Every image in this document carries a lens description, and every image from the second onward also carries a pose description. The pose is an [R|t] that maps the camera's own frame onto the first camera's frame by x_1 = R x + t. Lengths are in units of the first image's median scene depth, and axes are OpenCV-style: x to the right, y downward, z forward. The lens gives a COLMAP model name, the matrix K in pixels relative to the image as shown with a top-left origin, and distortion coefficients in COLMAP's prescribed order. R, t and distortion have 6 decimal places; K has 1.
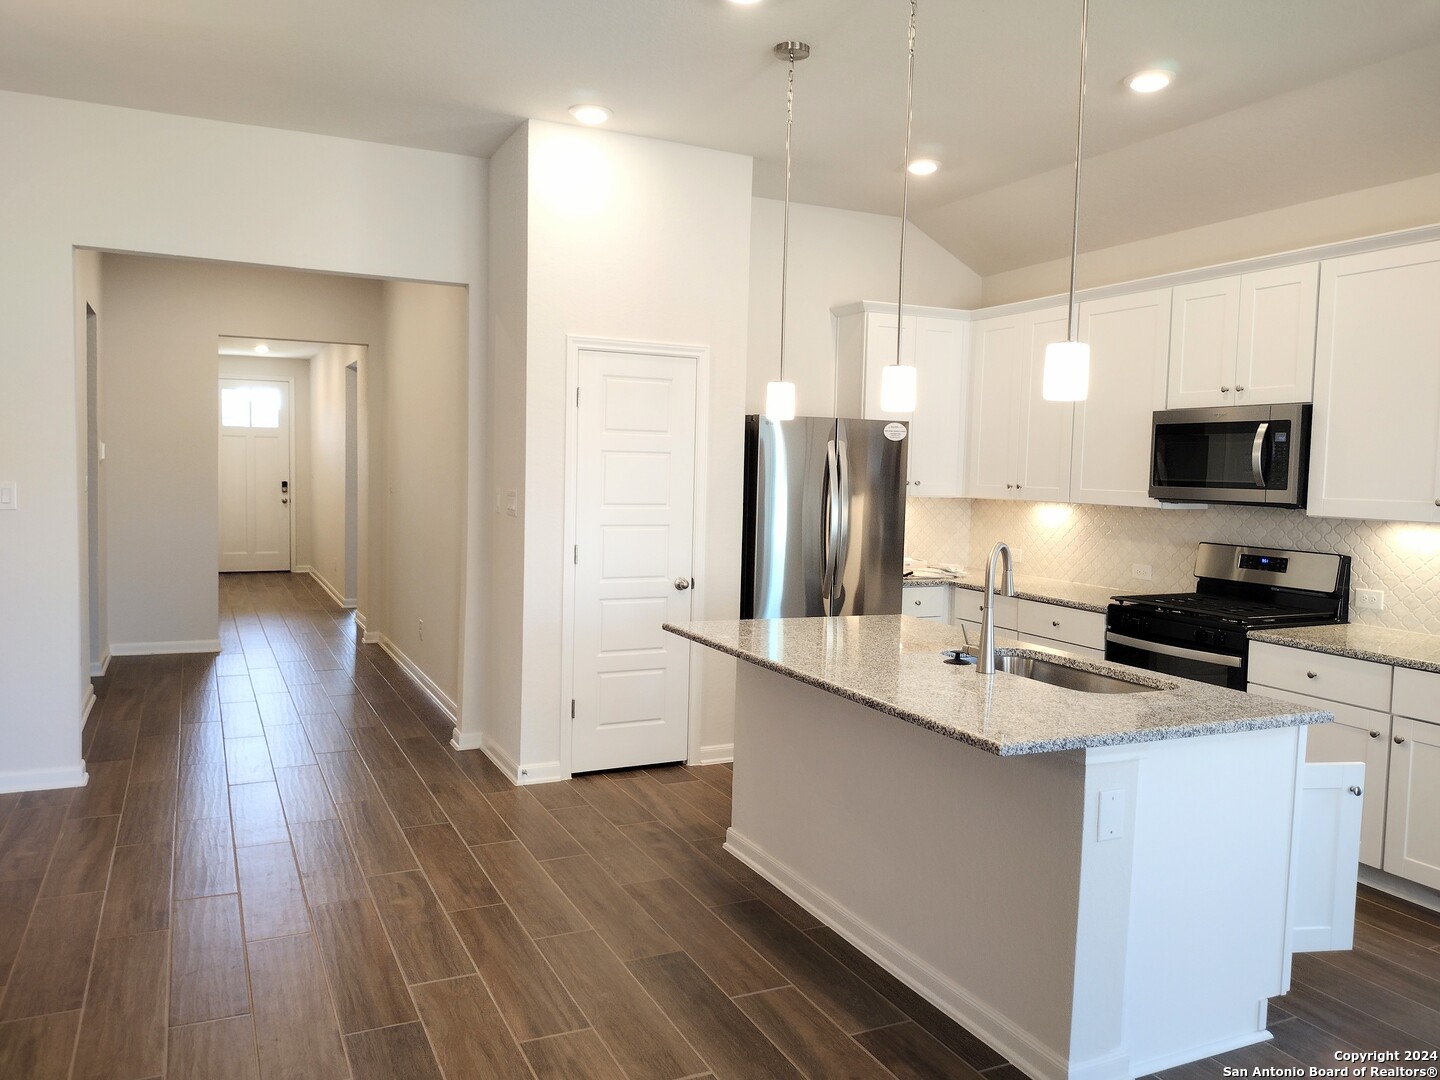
lens RADIAL K [[1083.3, 0, 717.6], [0, 1083.3, 541.2], [0, 0, 1]] dist [0.061016, -0.074619]
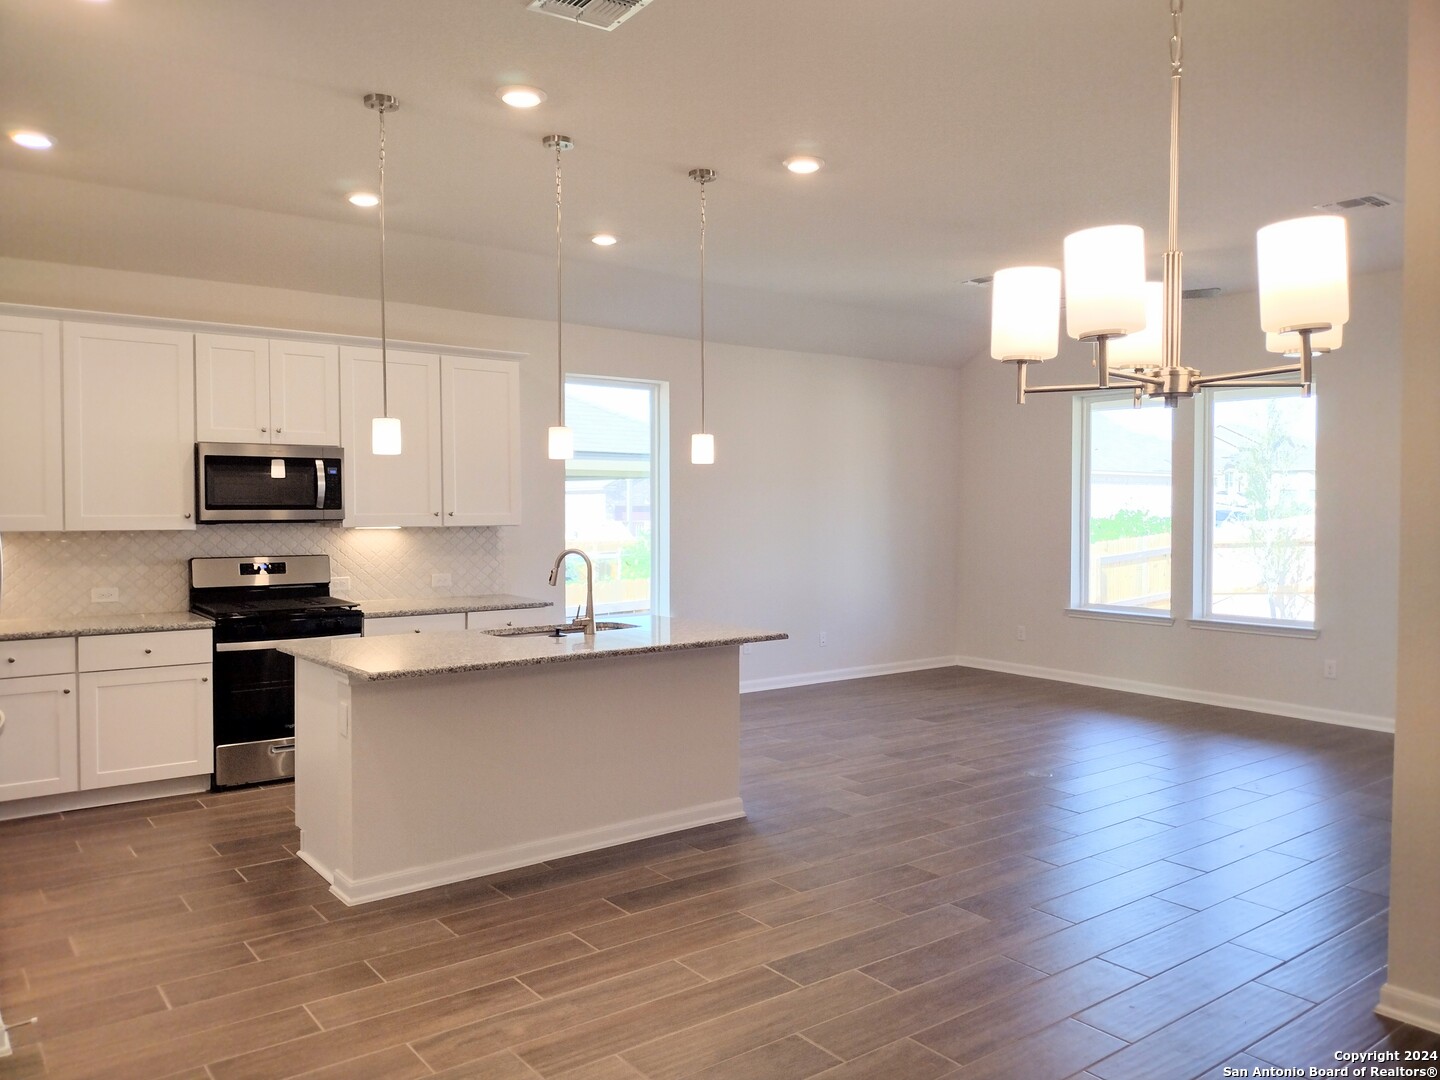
lens RADIAL K [[1083.3, 0, 730.8], [0, 1083.3, 541.2], [0, 0, 1]] dist [0.061016, -0.074619]
pose [[-0.216086, -0.057116, 0.974702, -0.821314], [0.058548, 0.995733, 0.071328, -0.067972], [-0.974617, 0.072480, -0.211820, 0.727915]]
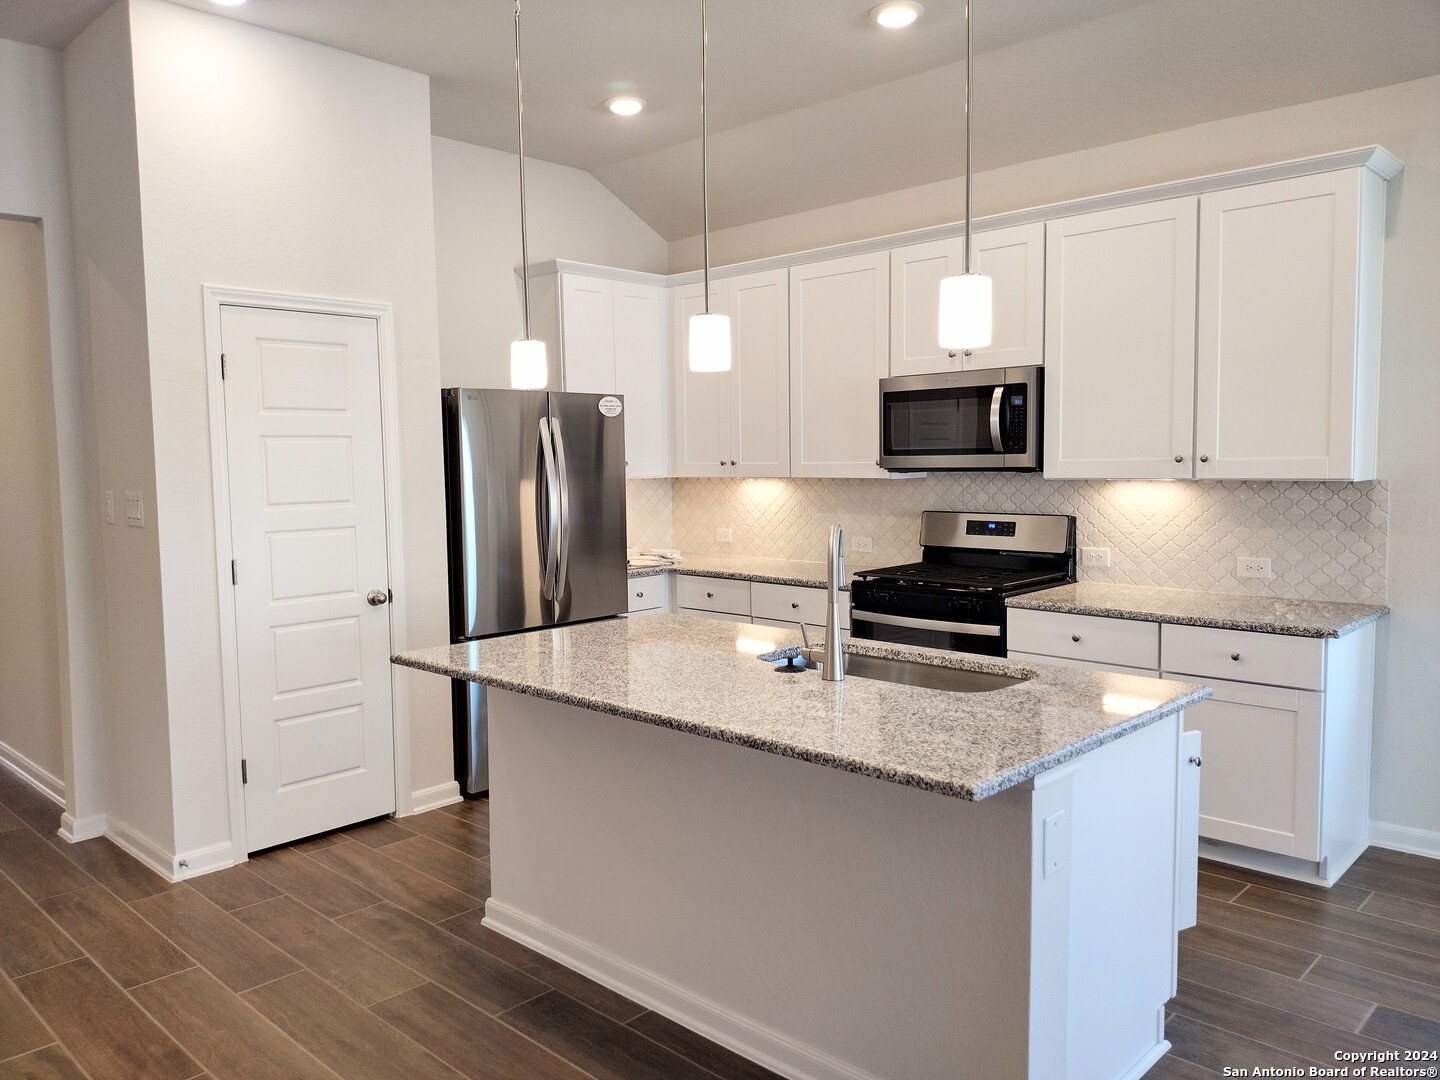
lens RADIAL K [[1083.3, 0, 719.7], [0, 1083.3, 538.0], [0, 0, 1]] dist [0.061016, -0.074619]
pose [[0.934733, -0.065186, 0.349321, -0.079778], [0.060701, 0.997873, 0.023783, -0.009624], [-0.350128, -0.001027, 0.936701, 0.155466]]
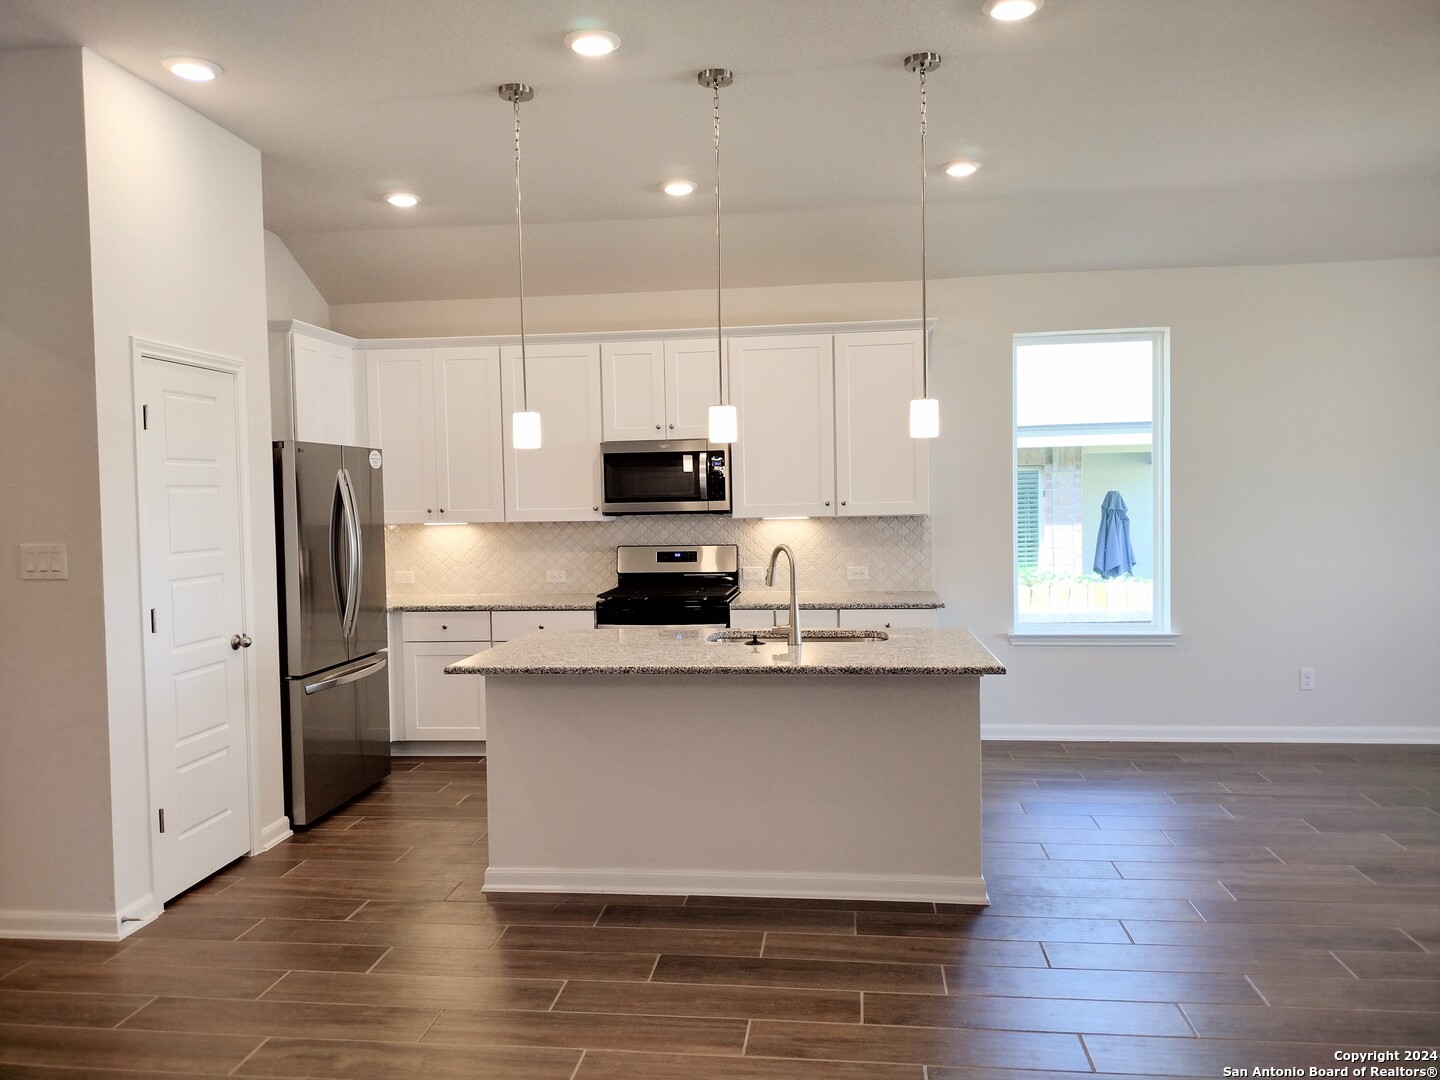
lens RADIAL K [[1083.3, 0, 716.9], [0, 1083.3, 536.8], [0, 0, 1]] dist [0.061016, -0.074619]
pose [[0.534140, -0.066856, 0.842748, -0.575349], [0.089307, 0.995752, 0.022390, -0.028989], [-0.840665, 0.063304, 0.537842, 0.243225]]
